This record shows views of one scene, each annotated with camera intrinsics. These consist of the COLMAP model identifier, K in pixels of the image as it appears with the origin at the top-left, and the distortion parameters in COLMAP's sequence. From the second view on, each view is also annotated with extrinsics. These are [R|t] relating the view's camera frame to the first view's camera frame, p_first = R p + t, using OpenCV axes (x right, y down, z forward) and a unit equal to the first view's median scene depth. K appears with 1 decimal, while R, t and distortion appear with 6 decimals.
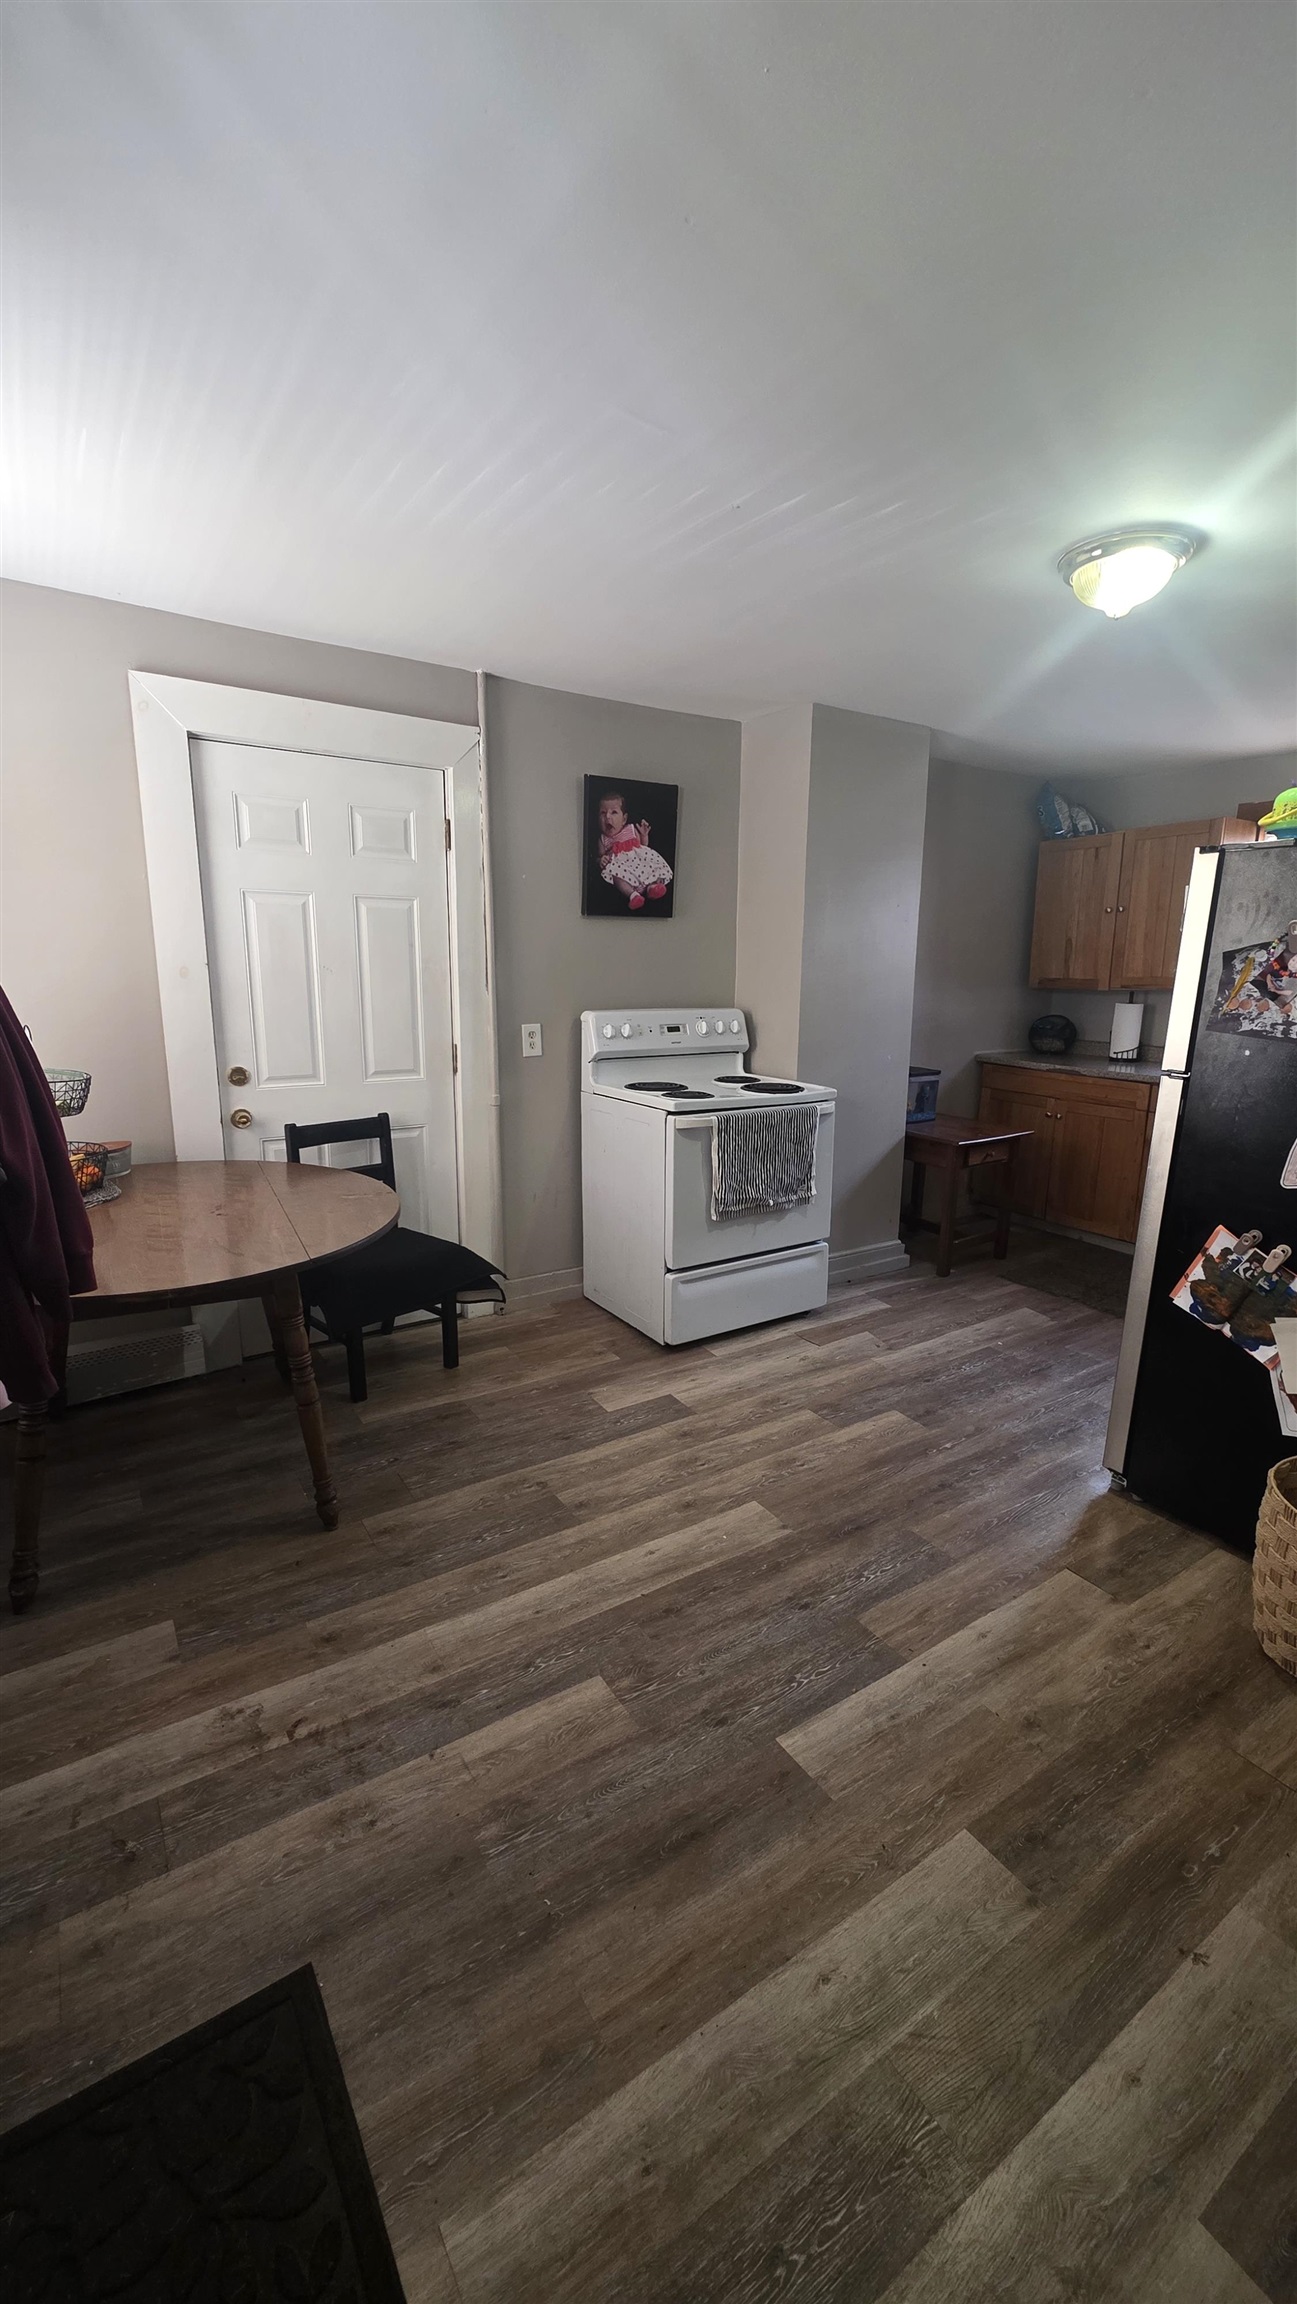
lens RADIAL K [[911.6, 0, 646.3], [0, 911.6, 1153.3], [0, 0, 1]] dist [-0.000378, -0.000060]
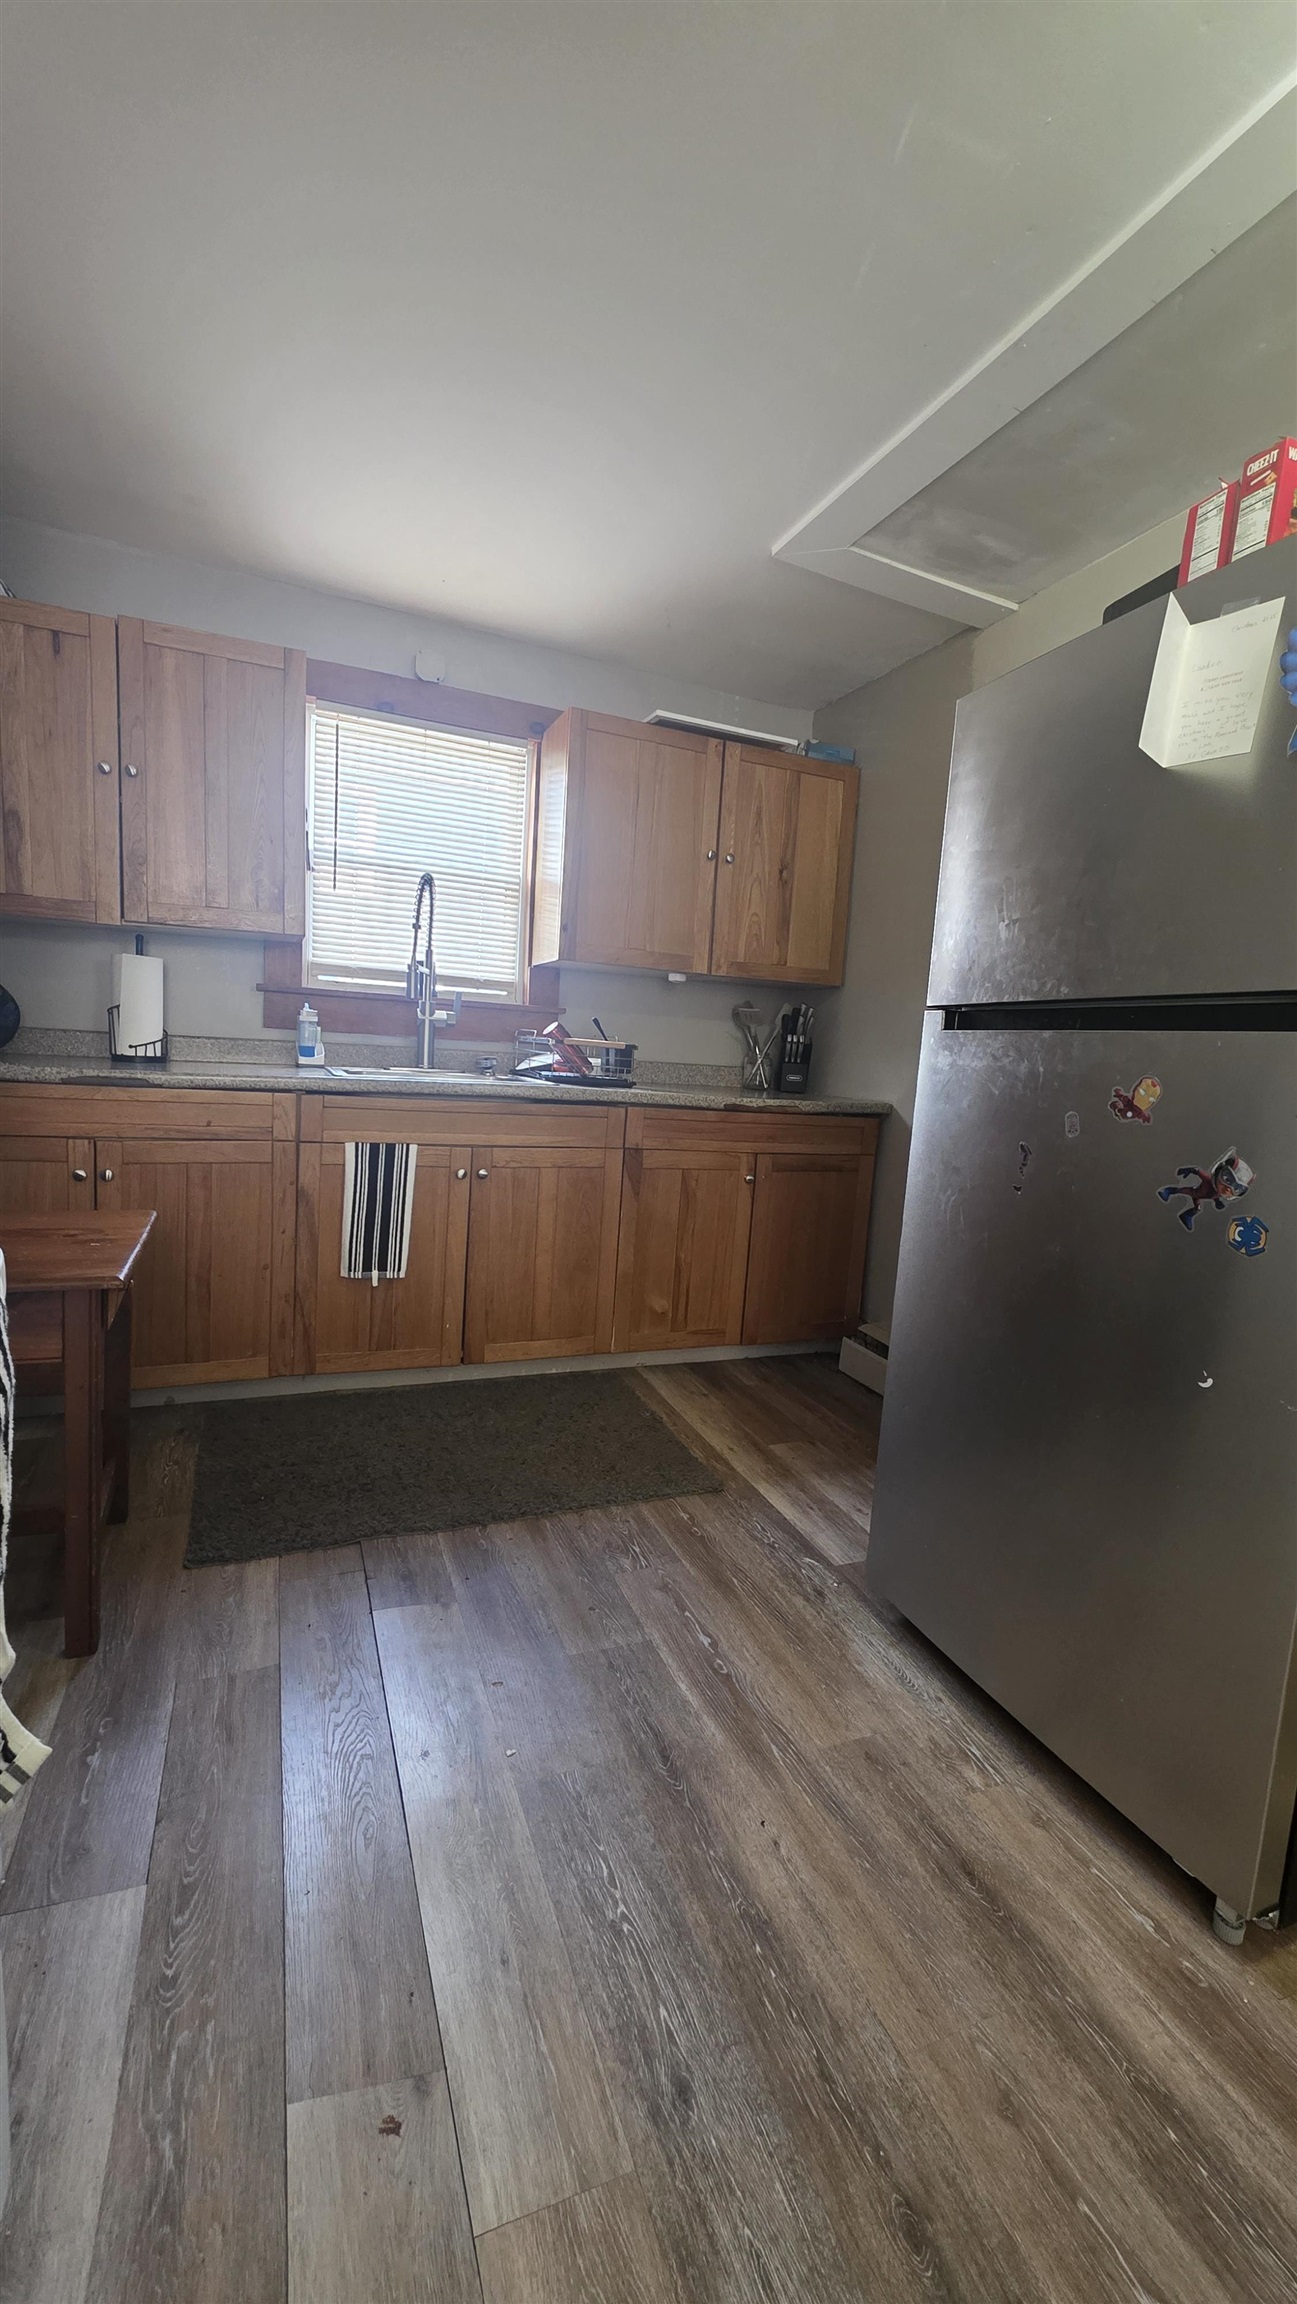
lens RADIAL K [[911.6, 0, 647.1], [0, 911.6, 1152.8], [0, 0, 1]] dist [-0.000378, -0.000060]
pose [[0.187787, -0.110766, 0.975944, 0.036352], [0.148184, 0.985443, 0.083331, -0.049076], [-0.970967, 0.128971, 0.201467, 0.618846]]
